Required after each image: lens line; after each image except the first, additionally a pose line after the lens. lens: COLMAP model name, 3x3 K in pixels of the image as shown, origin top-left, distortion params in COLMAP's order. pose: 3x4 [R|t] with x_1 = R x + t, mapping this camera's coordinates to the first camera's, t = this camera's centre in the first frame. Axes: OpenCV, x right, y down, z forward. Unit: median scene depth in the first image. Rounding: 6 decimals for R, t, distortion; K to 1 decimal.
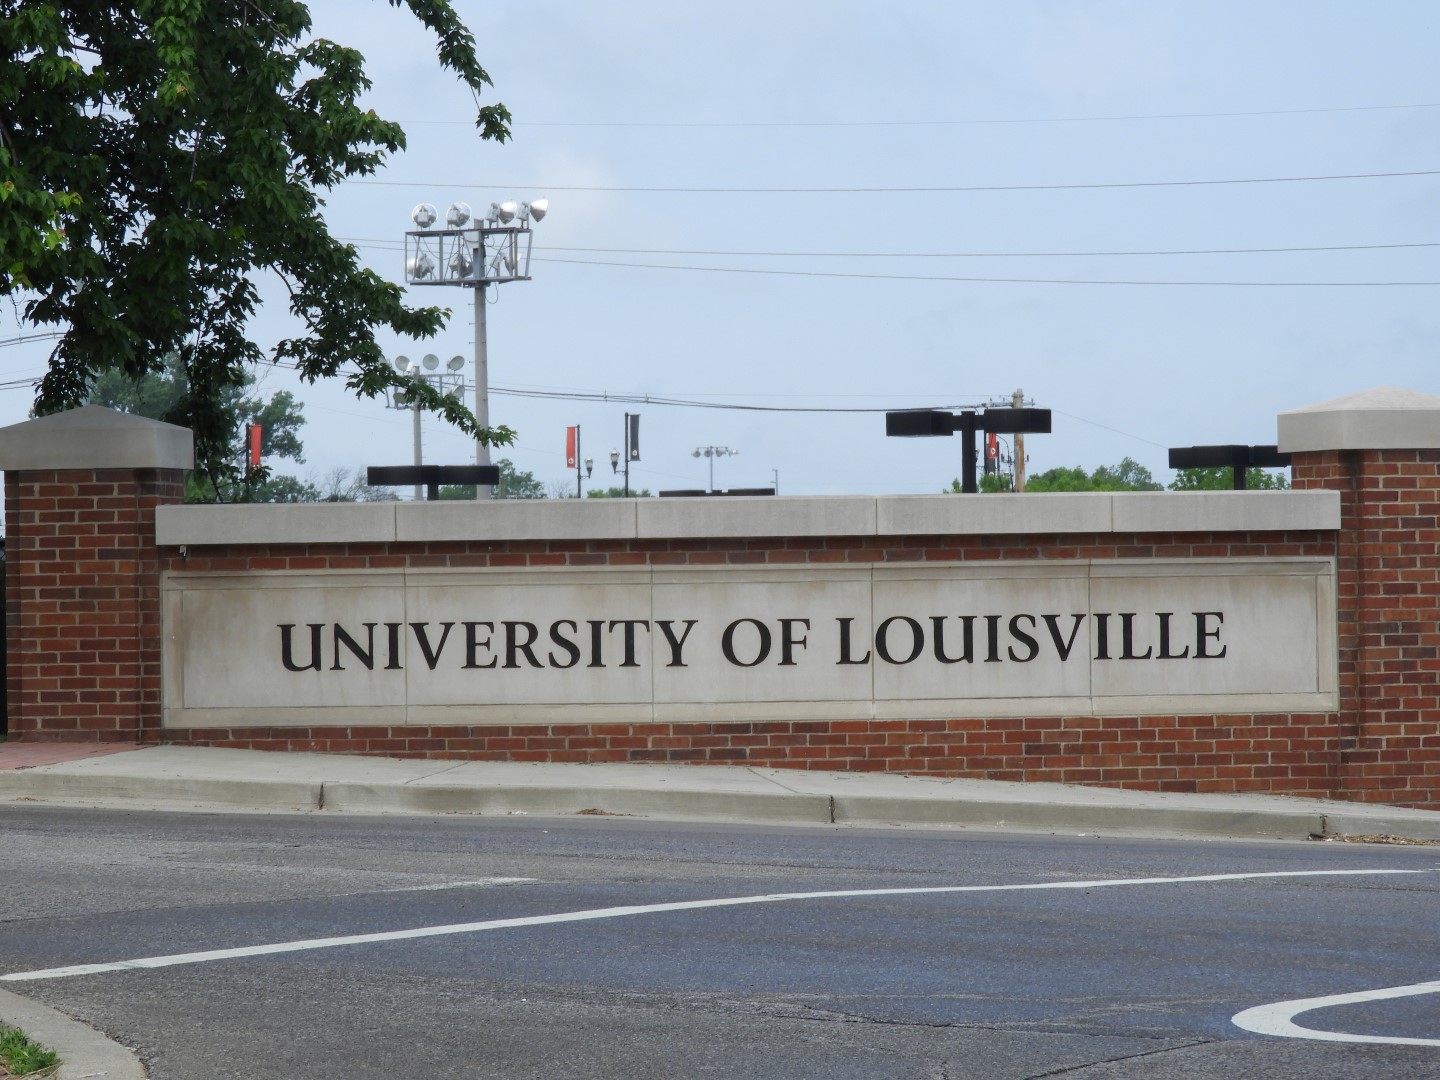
lens RADIAL K [[7531.5, 0, 719.8], [0, 7531.5, 538.6], [0, 0, 1]] dist [-1.171282, 0.000000]
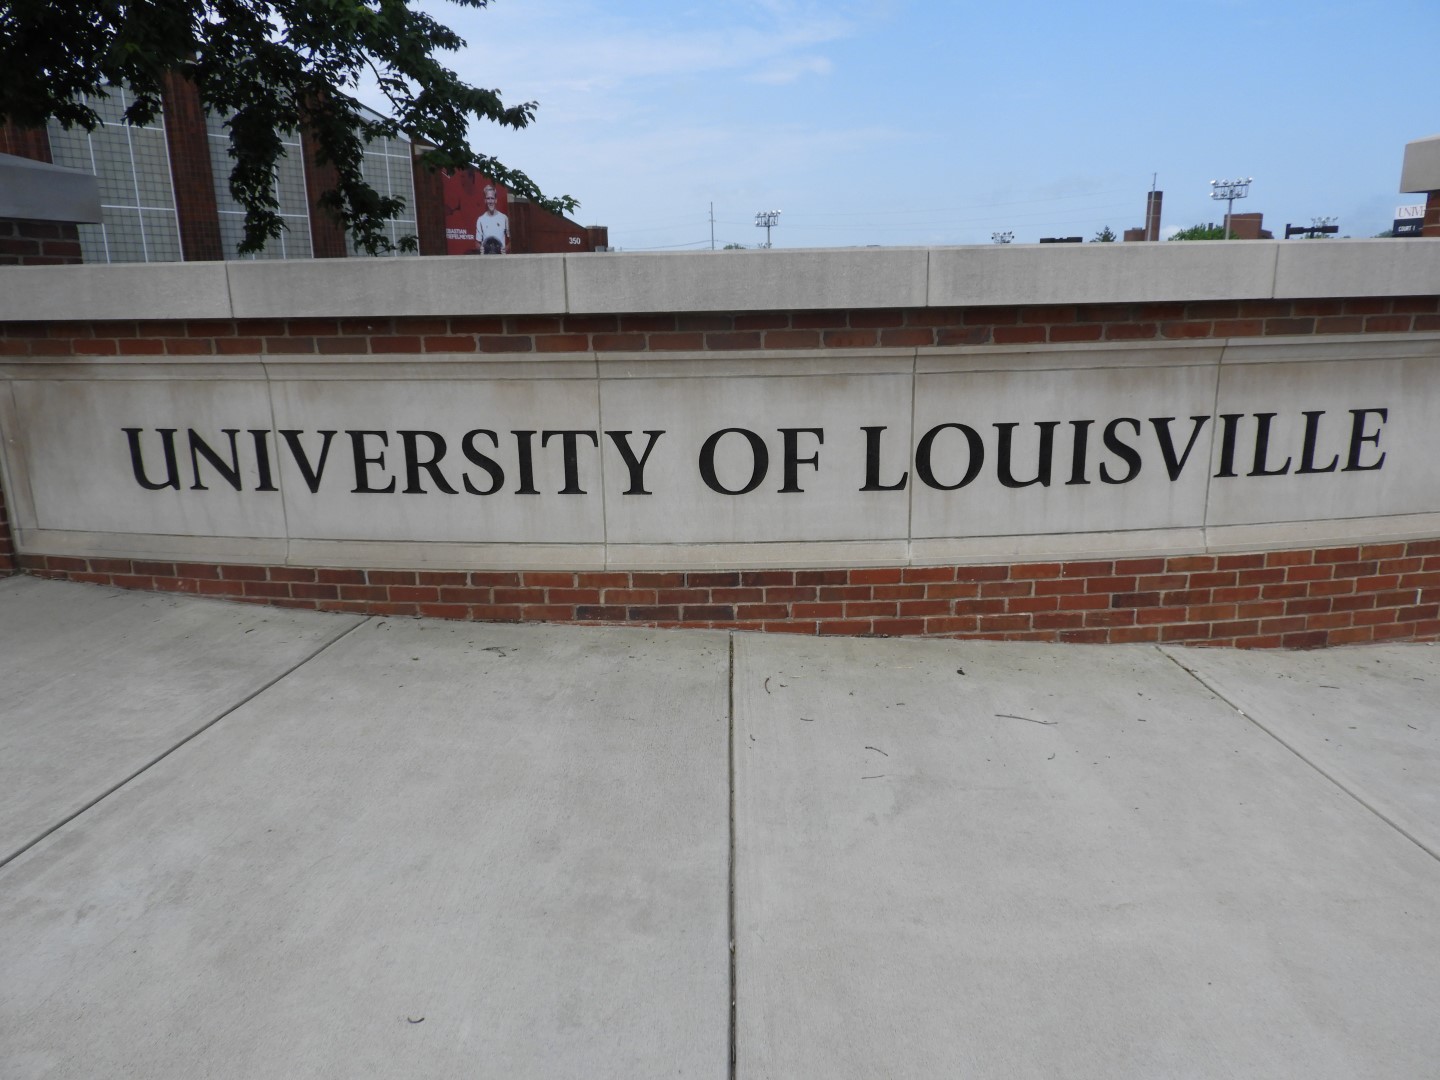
lens RADIAL K [[1030.0, 0, 722.5], [0, 1030.0, 544.7], [0, 0, 1]] dist [0.008400, -0.002249]
pose [[0.995795, 0.017667, -0.089895, 0.011385], [0.005391, 0.968229, 0.250008, -0.002996], [0.091456, -0.249442, 0.964062, 0.902759]]
